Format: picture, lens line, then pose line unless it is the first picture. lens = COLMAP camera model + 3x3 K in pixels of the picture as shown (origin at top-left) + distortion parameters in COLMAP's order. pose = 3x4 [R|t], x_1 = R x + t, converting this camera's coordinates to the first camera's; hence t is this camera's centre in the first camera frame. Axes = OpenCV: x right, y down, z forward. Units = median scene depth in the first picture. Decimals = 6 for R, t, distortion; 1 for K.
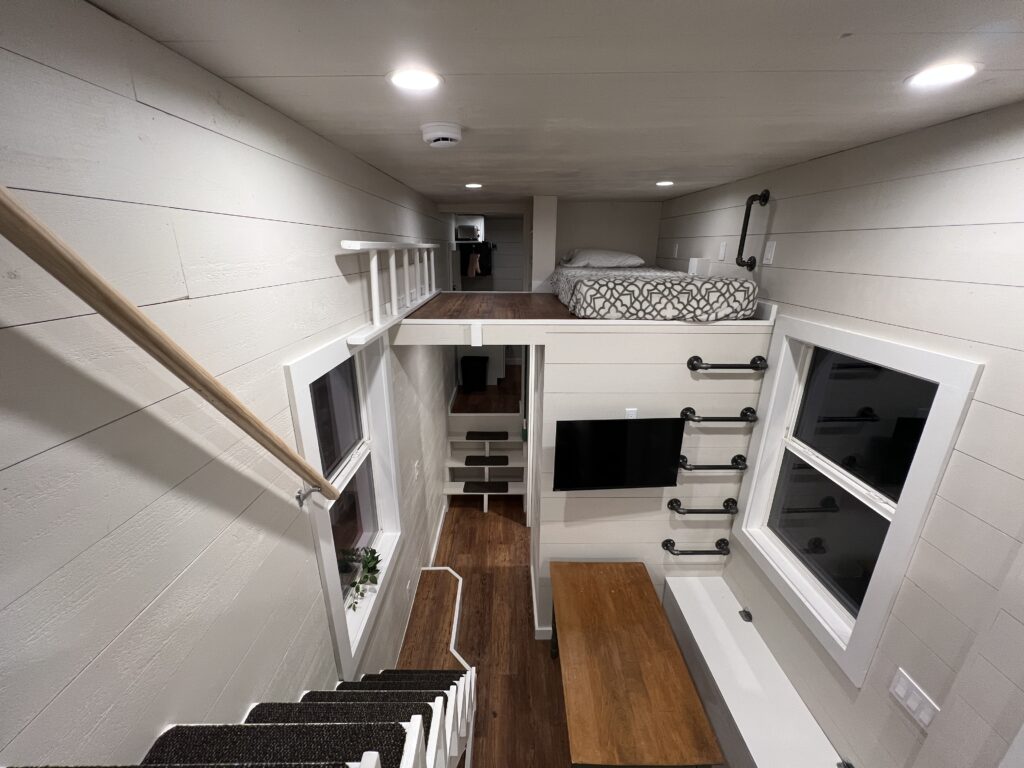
lens RADIAL K [[409.8, 0, 510.9], [0, 409.8, 384.5], [0, 0, 1]] dist [0.003887, 0.000300]
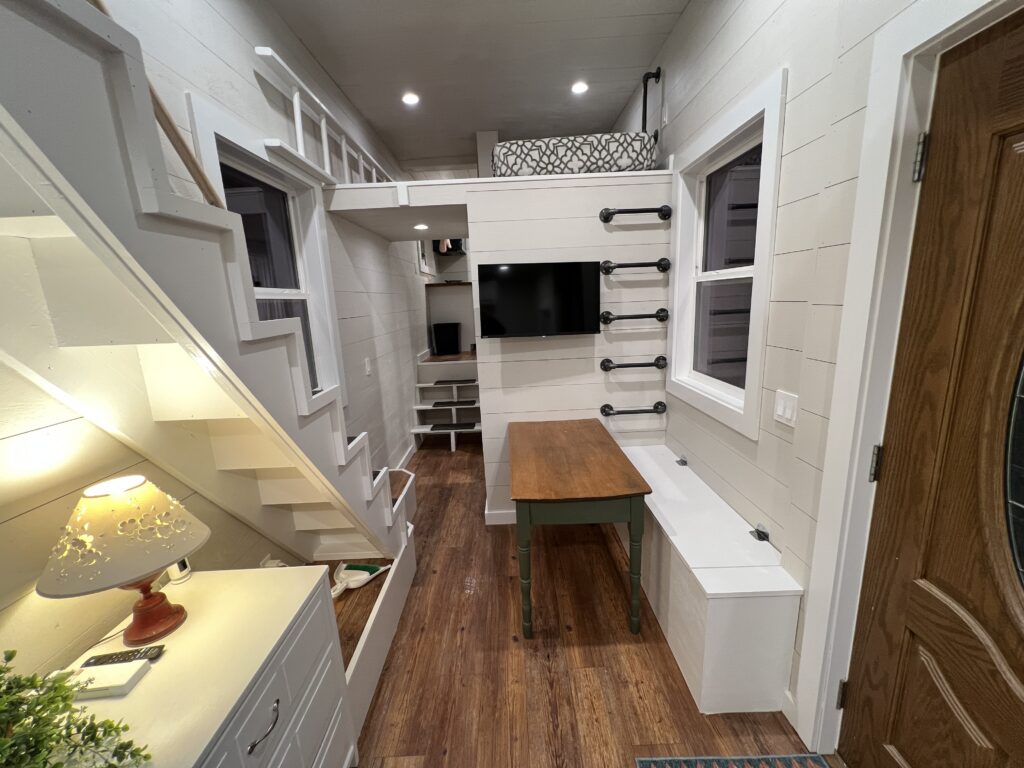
lens RADIAL K [[409.8, 0, 509.9], [0, 409.8, 383.5], [0, 0, 1]] dist [0.003887, 0.000300]
pose [[0.998751, -0.046810, -0.017459, 0.199711], [0.044405, 0.991880, -0.119171, 0.530578], [0.022896, 0.118247, 0.992720, -0.033459]]
